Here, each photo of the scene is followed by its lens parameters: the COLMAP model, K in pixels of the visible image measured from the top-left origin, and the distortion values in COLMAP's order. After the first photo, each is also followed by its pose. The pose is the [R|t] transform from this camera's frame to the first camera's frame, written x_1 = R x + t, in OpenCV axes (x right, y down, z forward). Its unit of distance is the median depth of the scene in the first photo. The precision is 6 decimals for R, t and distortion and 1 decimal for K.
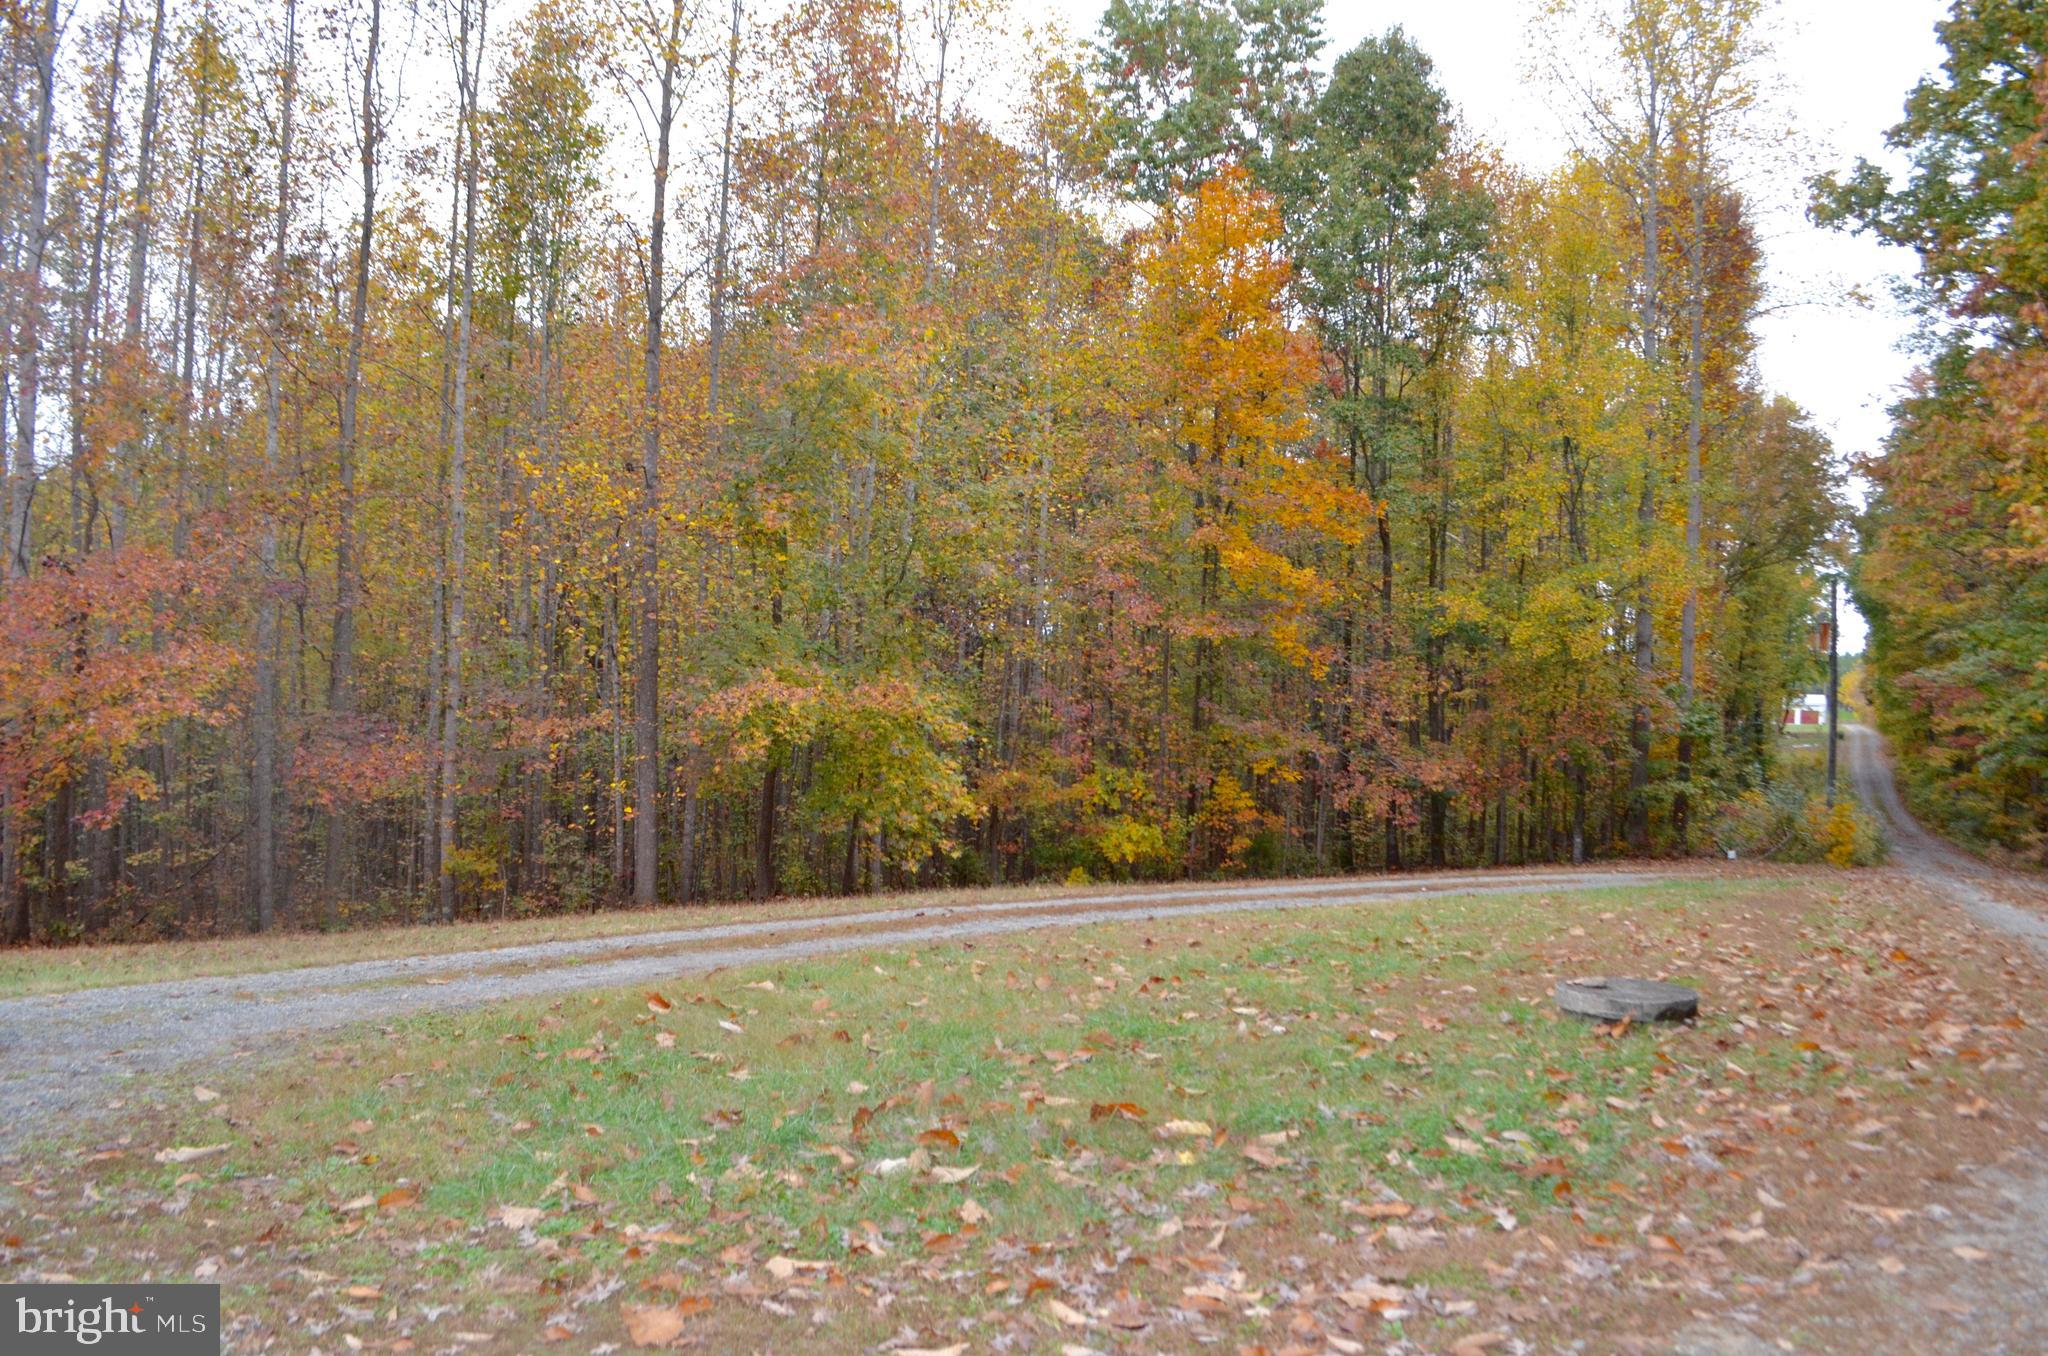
lens RADIAL K [[1571.2, 0, 1084.2], [0, 1571.2, 707.9], [0, 0, 1]] dist [-0.084034, 0.017127]
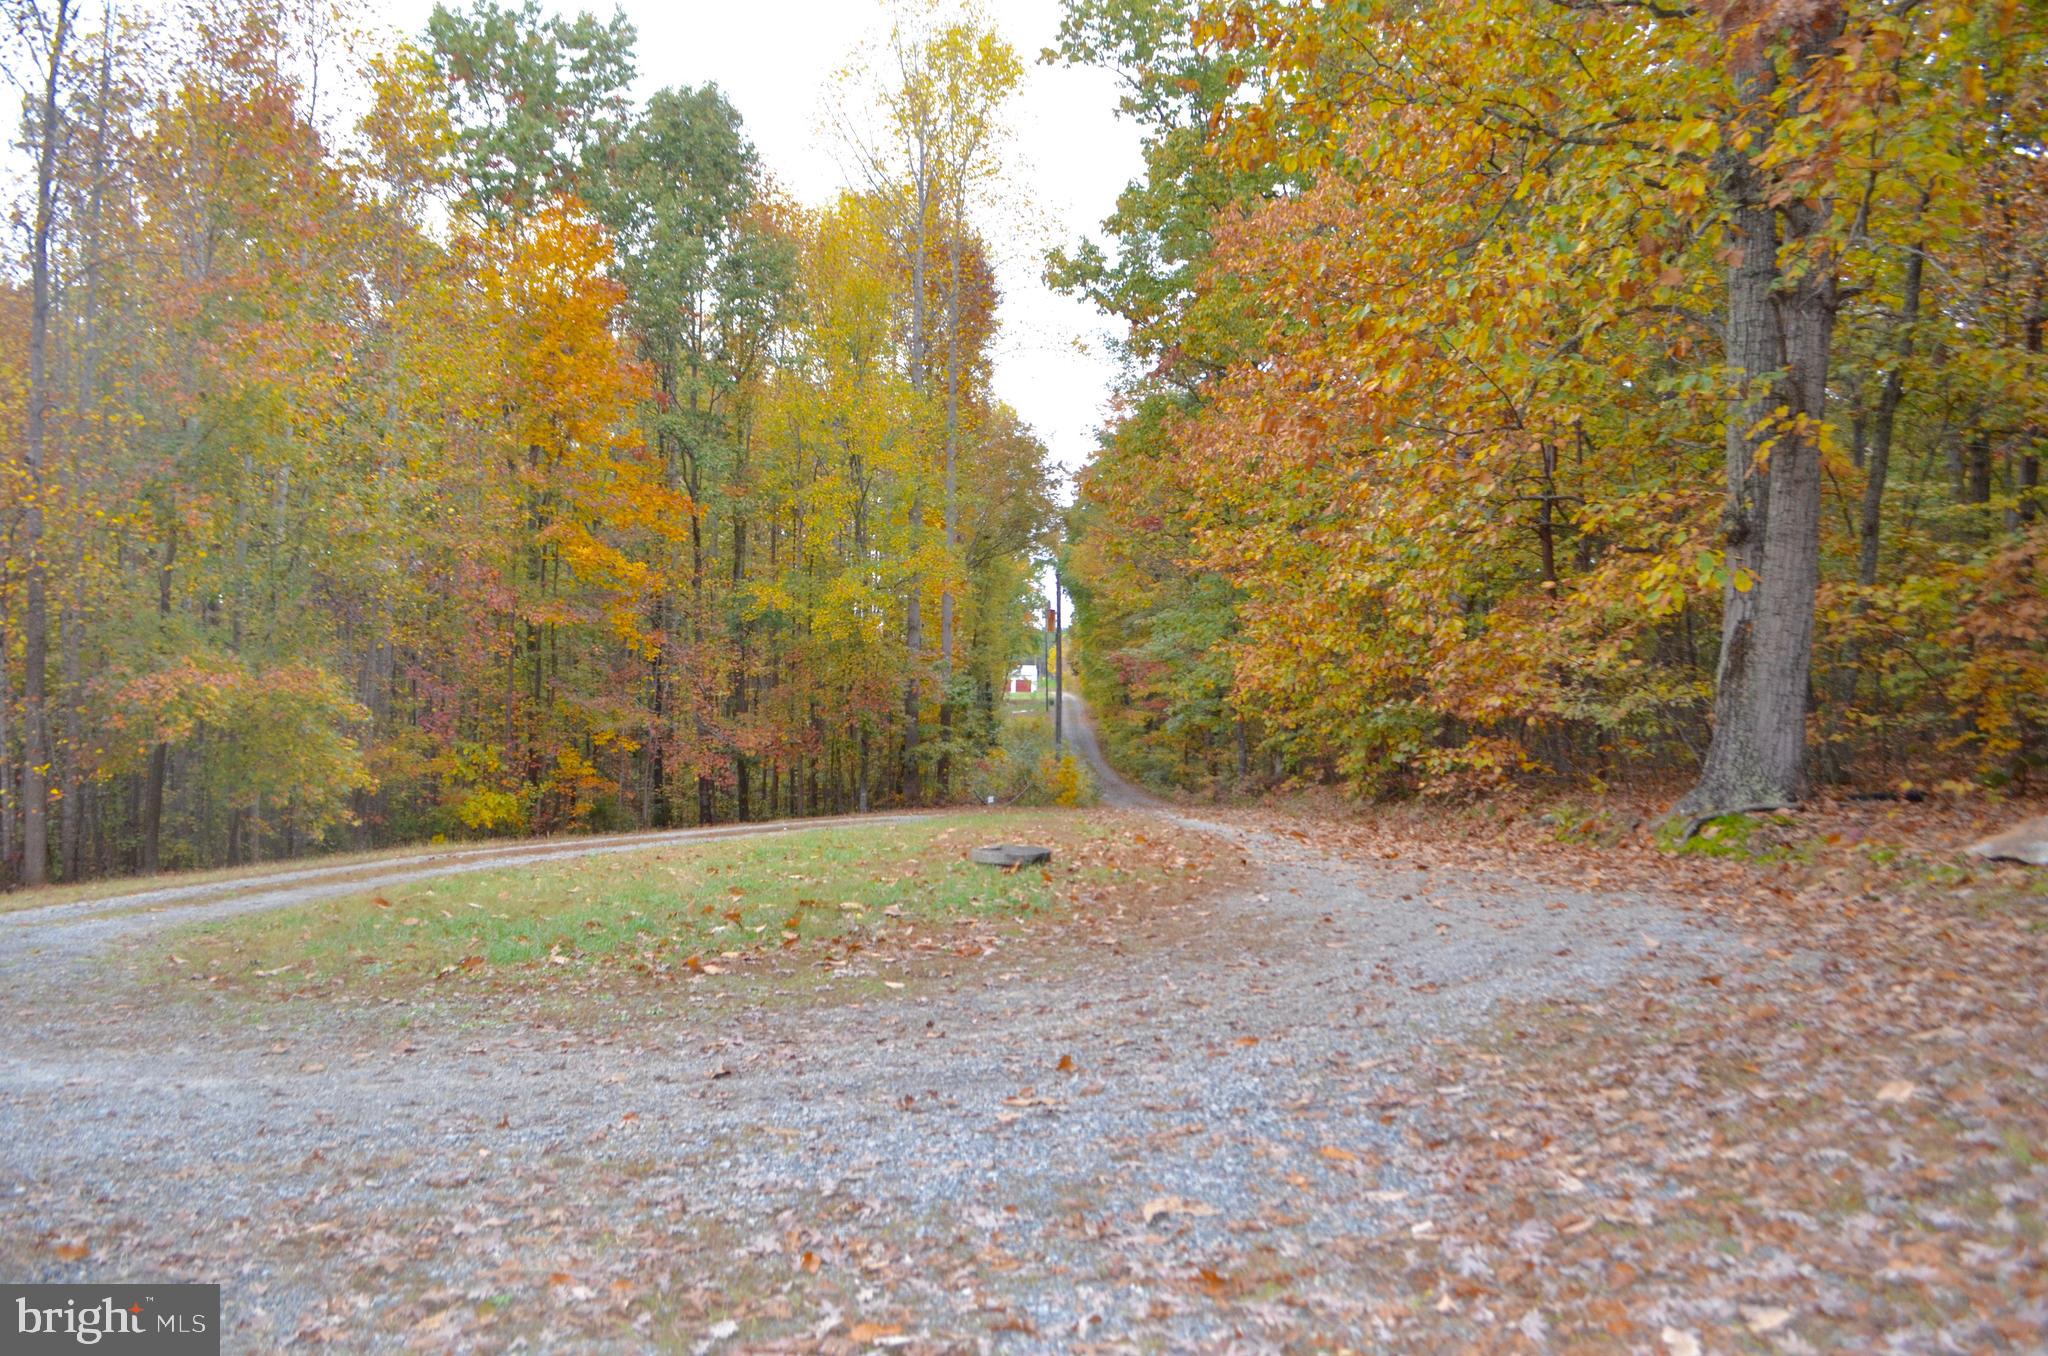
lens RADIAL K [[1571.2, 0, 1084.2], [0, 1571.2, 707.9], [0, 0, 1]] dist [-0.084034, 0.017127]
pose [[0.885908, -0.018276, 0.463502, -0.086136], [0.010057, 0.999745, 0.020199, -0.002848], [-0.463753, -0.013234, 0.885866, -0.131203]]
